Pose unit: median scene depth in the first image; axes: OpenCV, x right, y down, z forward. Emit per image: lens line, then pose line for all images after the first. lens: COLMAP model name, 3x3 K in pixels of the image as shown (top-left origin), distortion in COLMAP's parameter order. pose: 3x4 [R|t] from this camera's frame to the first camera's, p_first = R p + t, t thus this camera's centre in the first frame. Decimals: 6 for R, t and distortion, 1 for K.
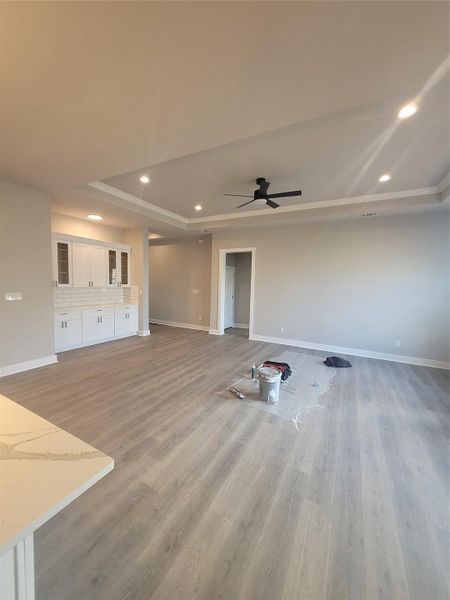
lens RADIAL K [[234.7, 0, 219.9], [0, 234.7, 299.6], [0, 0, 1]] dist [0.002280, -0.000646]
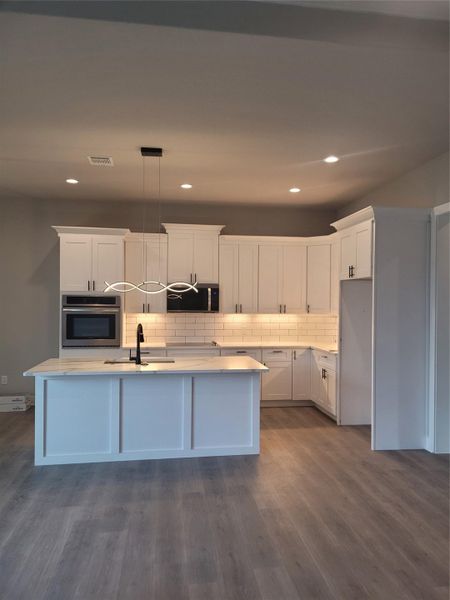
lens RADIAL K [[452.1, 0, 233.0], [0, 452.1, 308.4], [0, 0, 1]] dist [0.035894, -0.030187]
pose [[-0.792828, -0.022248, -0.609039, 0.148620], [-0.074861, 0.995321, 0.061093, -0.087099], [0.604830, 0.094029, -0.790784, 1.275465]]
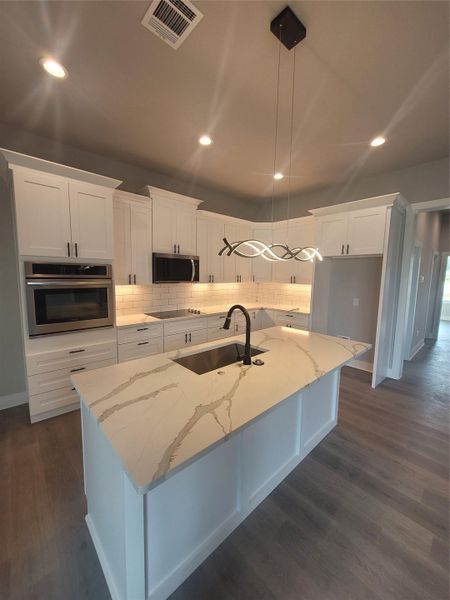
lens RADIAL K [[234.7, 0, 219.9], [0, 234.7, 299.6], [0, 0, 1]] dist [0.002280, -0.000646]
pose [[-0.331570, 0.073911, -0.940531, 0.034969], [-0.096249, 0.989075, 0.111657, -0.011472], [0.938508, 0.127547, -0.320834, 0.312220]]
